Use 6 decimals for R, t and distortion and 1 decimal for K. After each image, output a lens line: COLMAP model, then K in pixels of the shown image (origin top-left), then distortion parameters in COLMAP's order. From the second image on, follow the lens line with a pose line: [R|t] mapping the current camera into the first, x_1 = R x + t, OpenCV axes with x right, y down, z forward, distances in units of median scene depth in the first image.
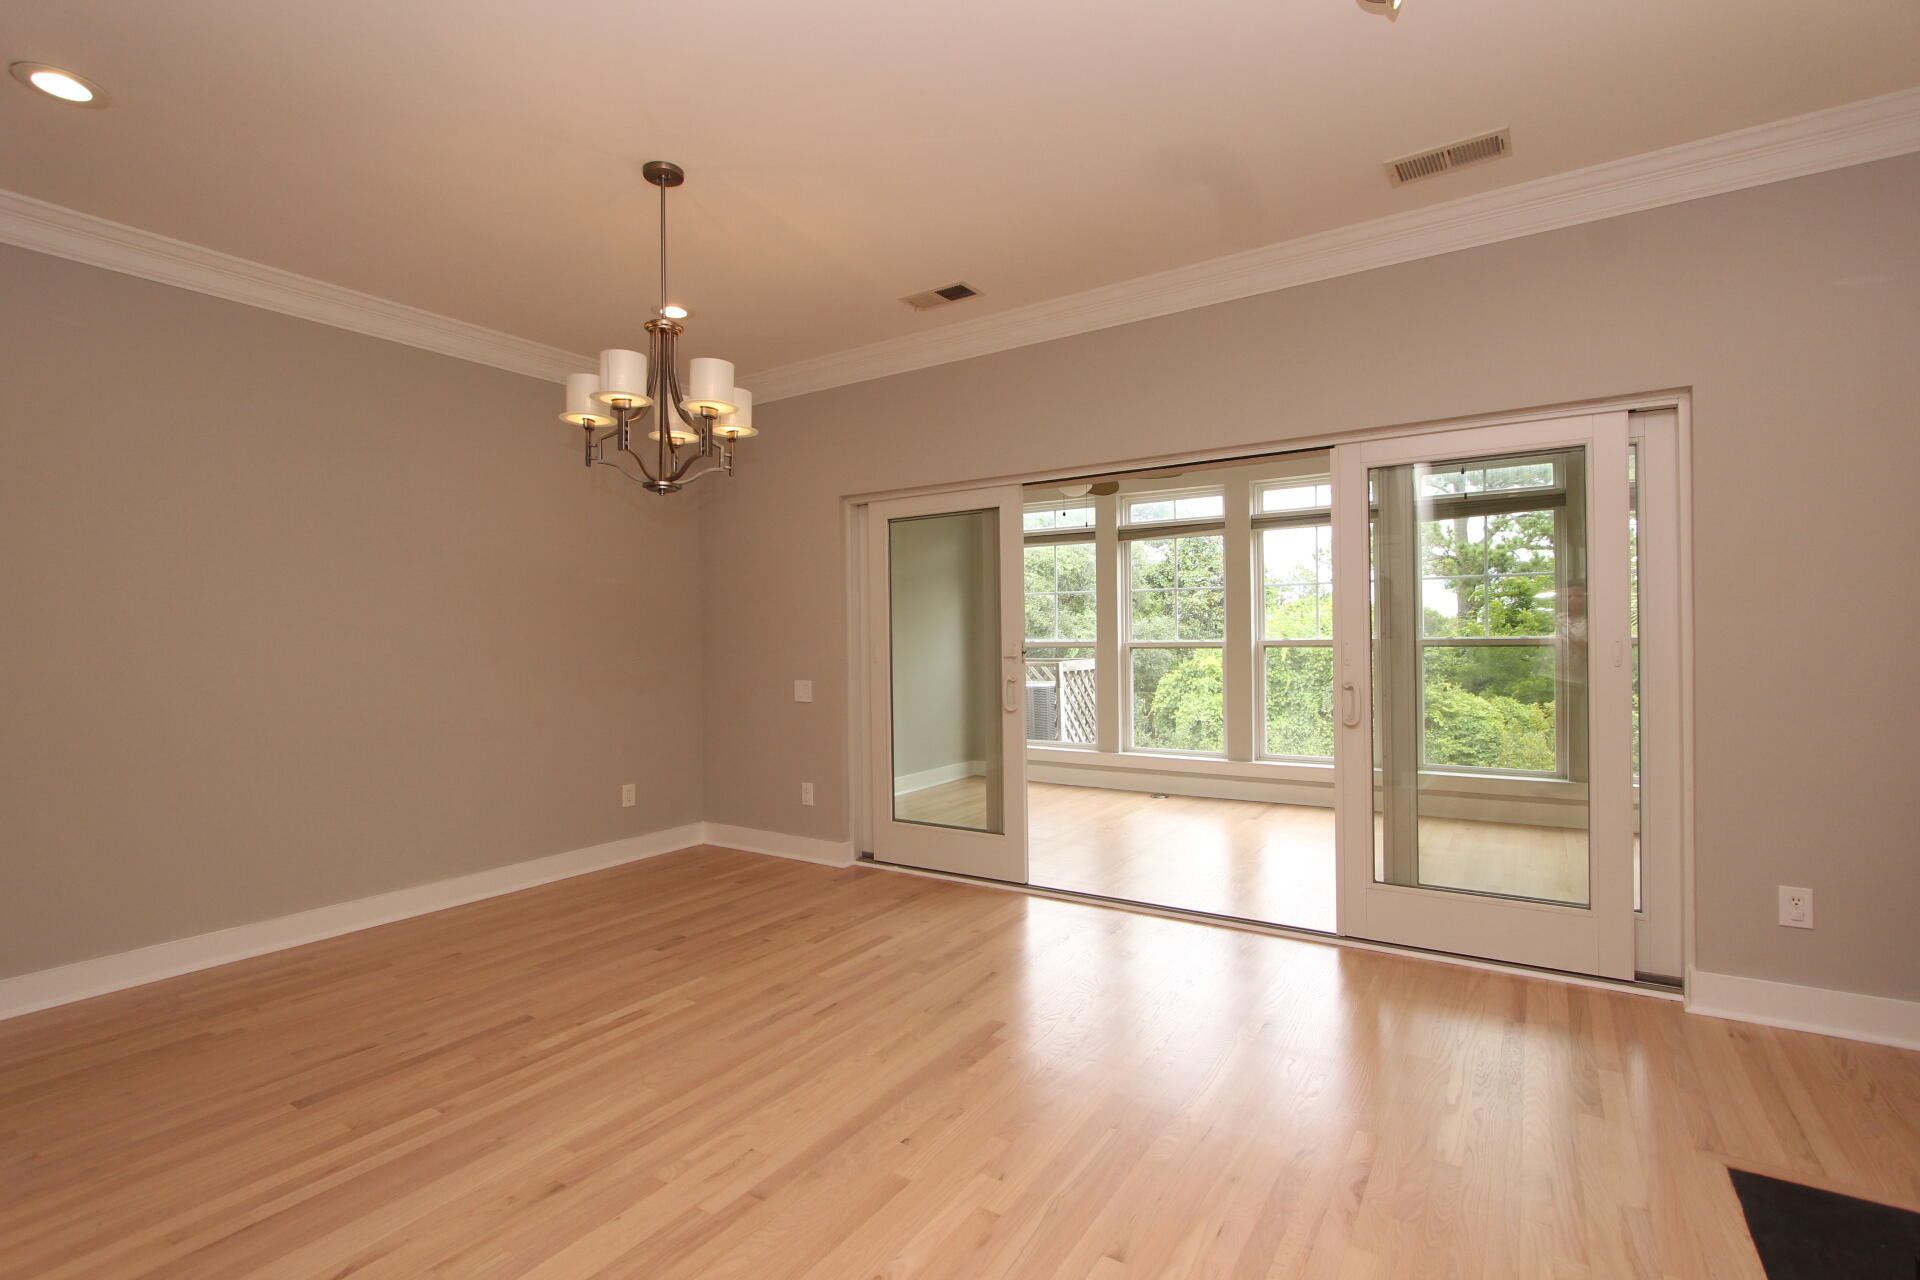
lens RADIAL K [[884.5, 0, 964.5], [0, 884.5, 635.8], [0, 0, 1]] dist [-0.013517, 0.000510]
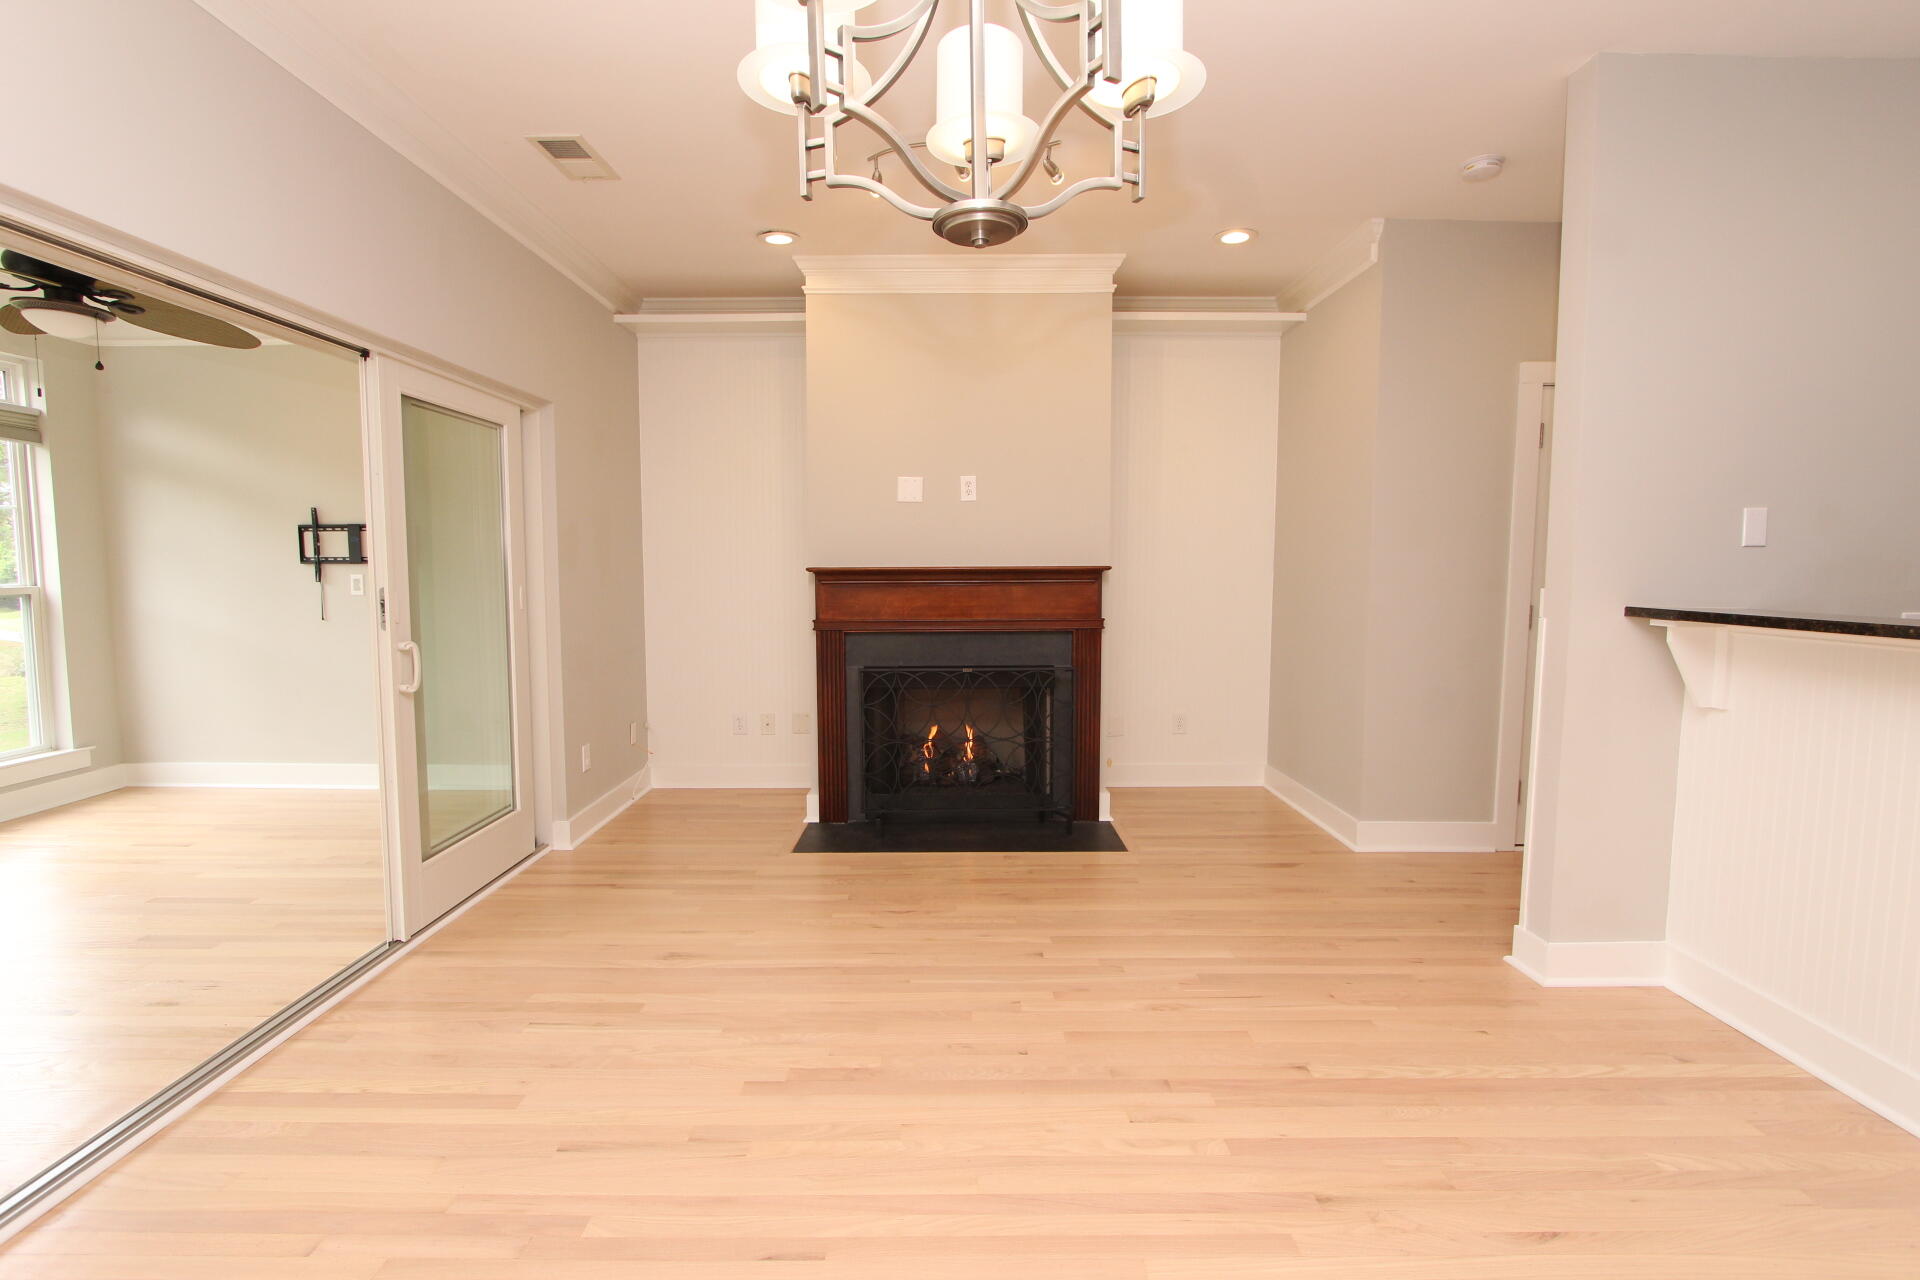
lens RADIAL K [[884.5, 0, 954.9], [0, 884.5, 633.7], [0, 0, 1]] dist [-0.013517, 0.000510]
pose [[-0.545923, -0.052784, 0.836171, -0.425133], [0.005092, 0.997786, 0.066311, -0.006225], [-0.837820, 0.040458, -0.544446, 0.774471]]
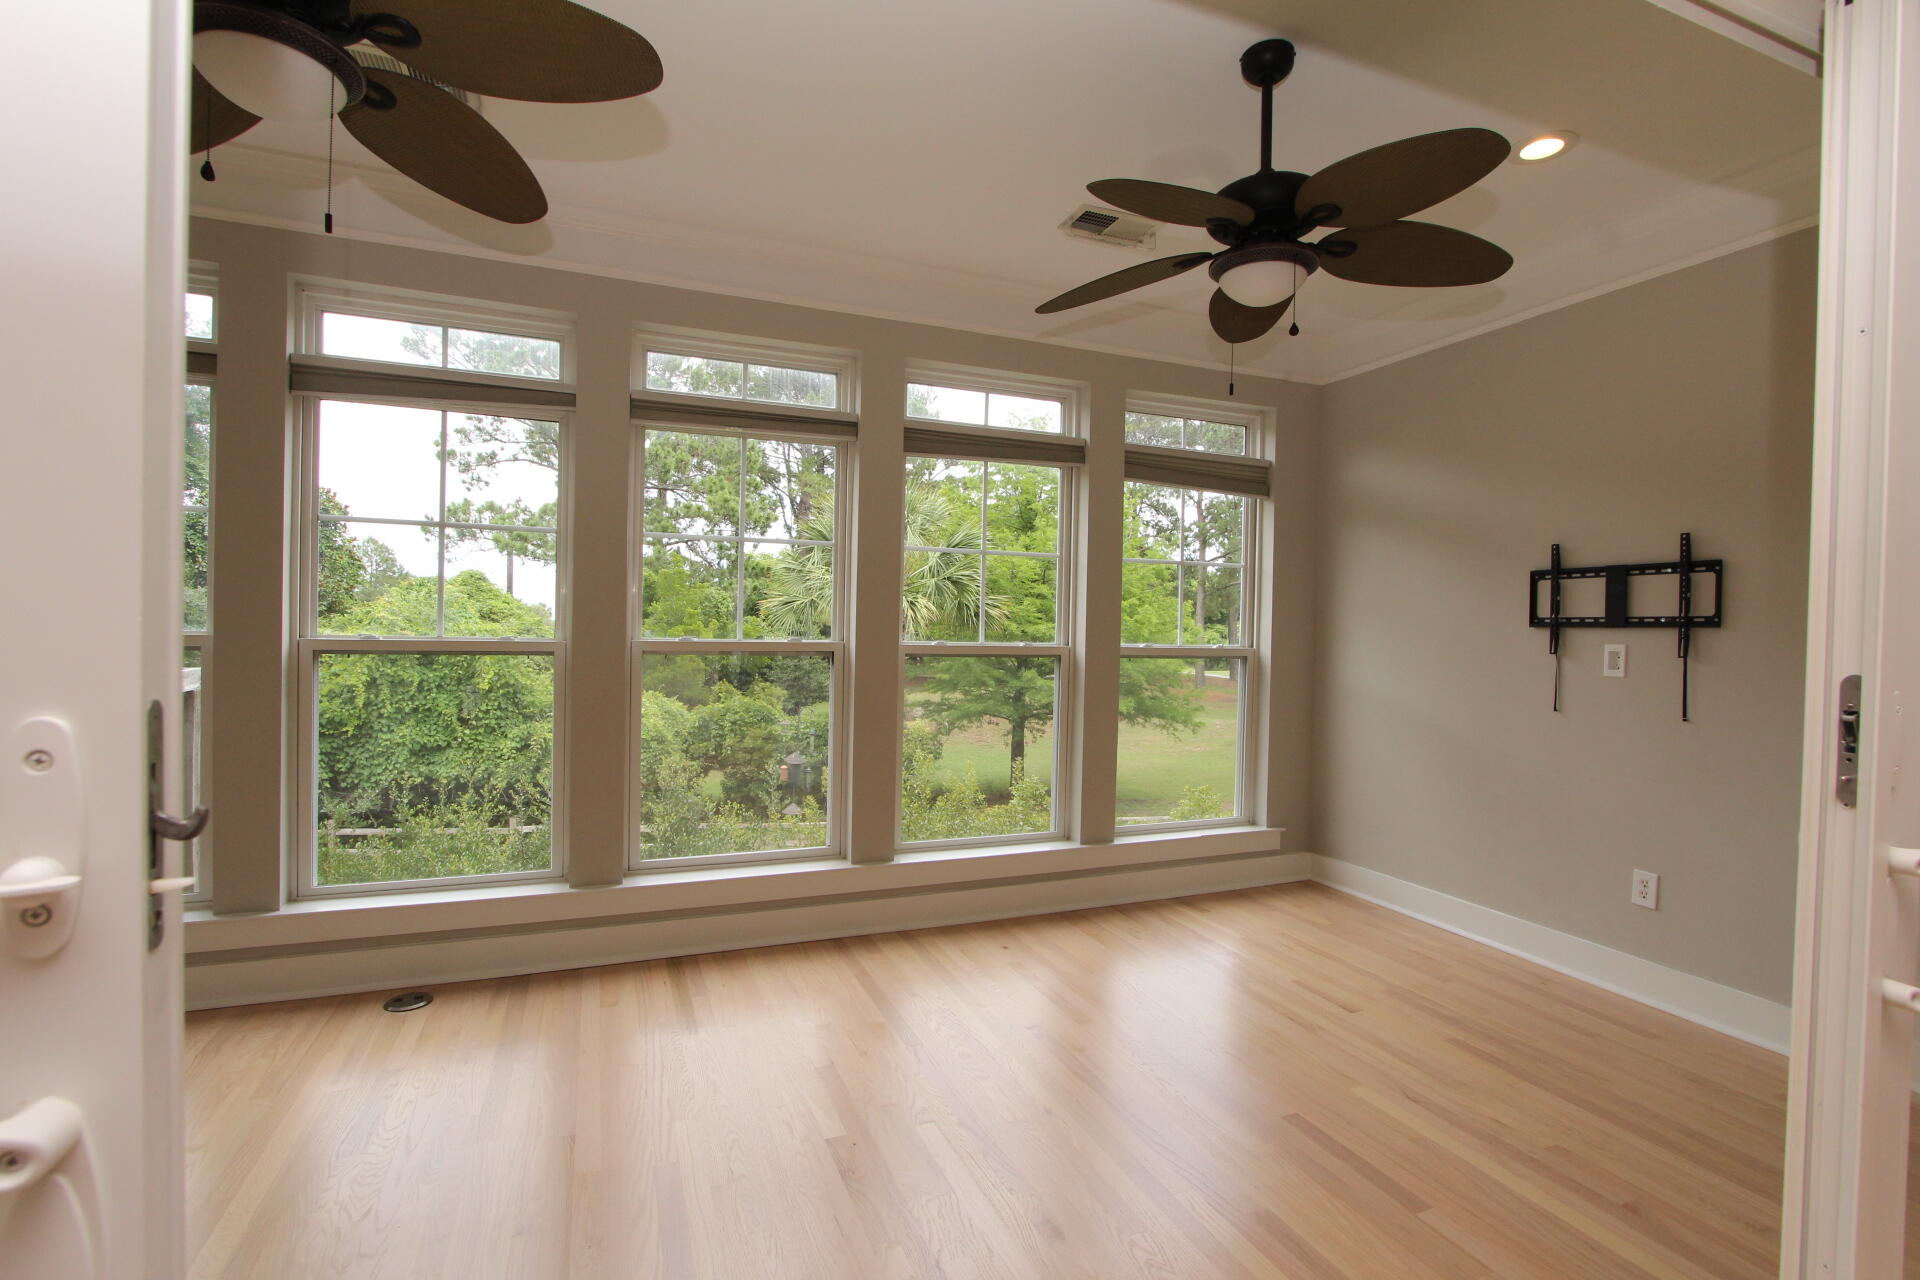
lens RADIAL K [[884.5, 0, 954.8], [0, 884.5, 641.0], [0, 0, 1]] dist [-0.013517, 0.000510]
pose [[0.571573, 0.011719, 0.820467, 0.032715], [-0.029020, 0.999561, 0.005939, -0.003213], [-0.820038, -0.027204, 0.571662, 0.830279]]
